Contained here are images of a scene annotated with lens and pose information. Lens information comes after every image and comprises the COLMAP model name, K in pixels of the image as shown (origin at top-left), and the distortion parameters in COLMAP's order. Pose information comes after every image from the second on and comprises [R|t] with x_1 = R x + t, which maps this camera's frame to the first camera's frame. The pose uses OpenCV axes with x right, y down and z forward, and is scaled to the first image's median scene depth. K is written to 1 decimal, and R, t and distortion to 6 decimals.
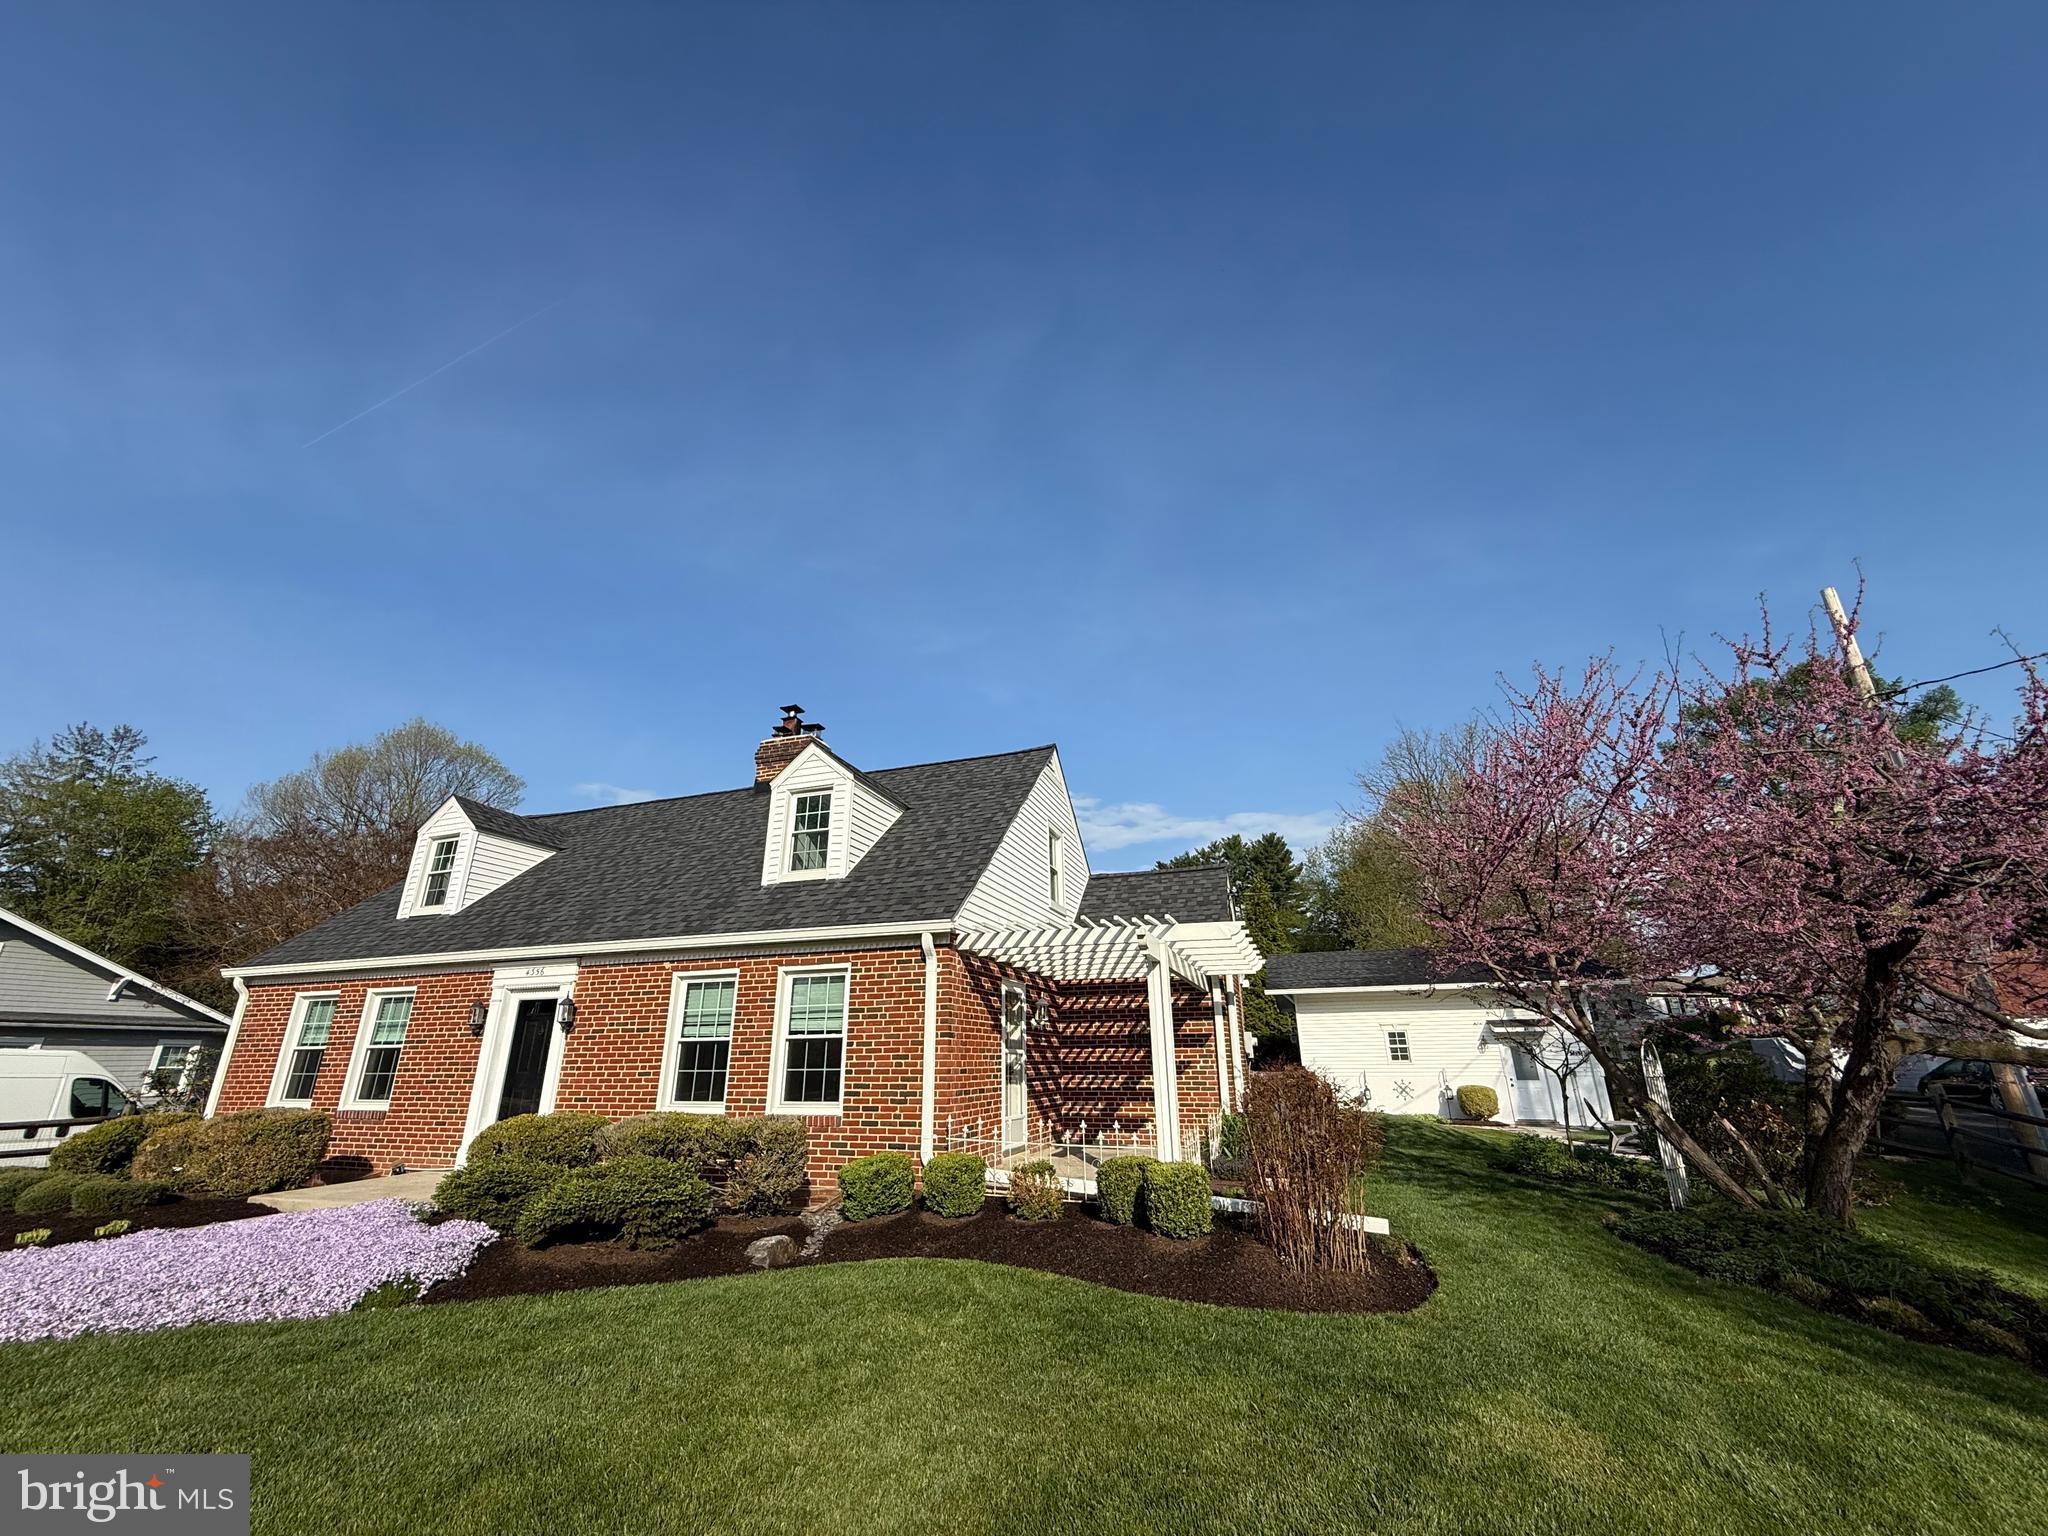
lens RADIAL K [[806.1, 0, 1089.5], [0, 806.1, 809.1], [0, 0, 1]] dist [0.001844, -0.000024]
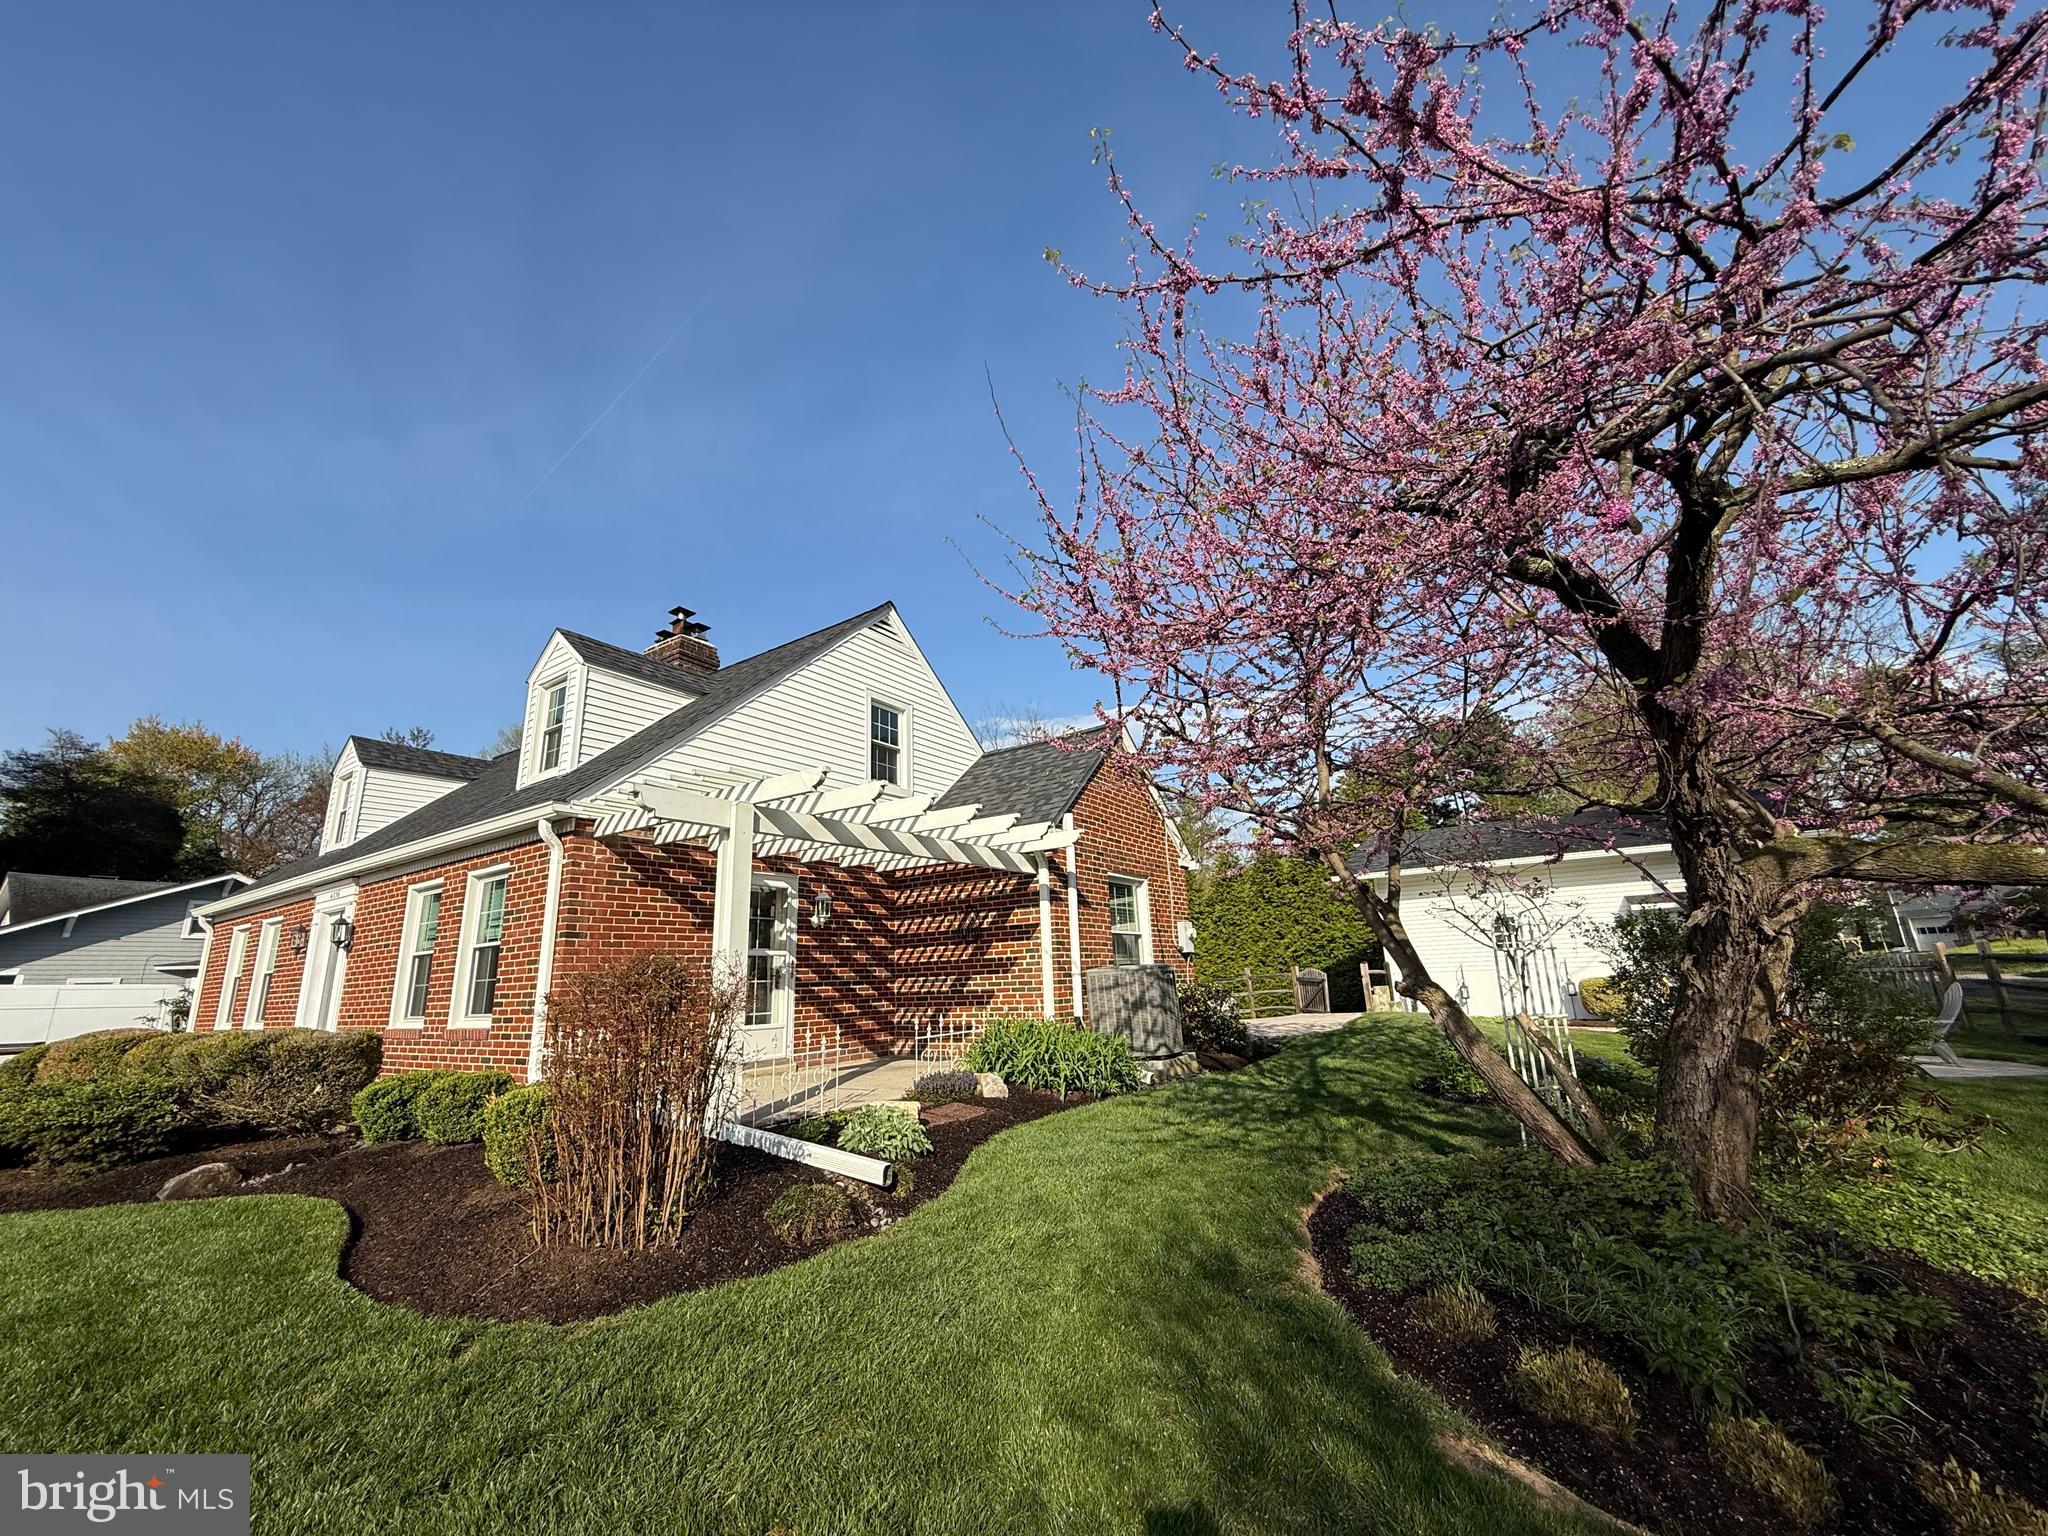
lens RADIAL K [[832.8, 0, 1027.3], [0, 832.8, 805.0], [0, 0, 1]] dist [0.001234, 0.000141]
pose [[0.959221, -0.086055, -0.269240, 0.370021], [0.114100, 0.989358, 0.090283, 0.082062], [0.258606, -0.117321, 0.958832, 0.202971]]
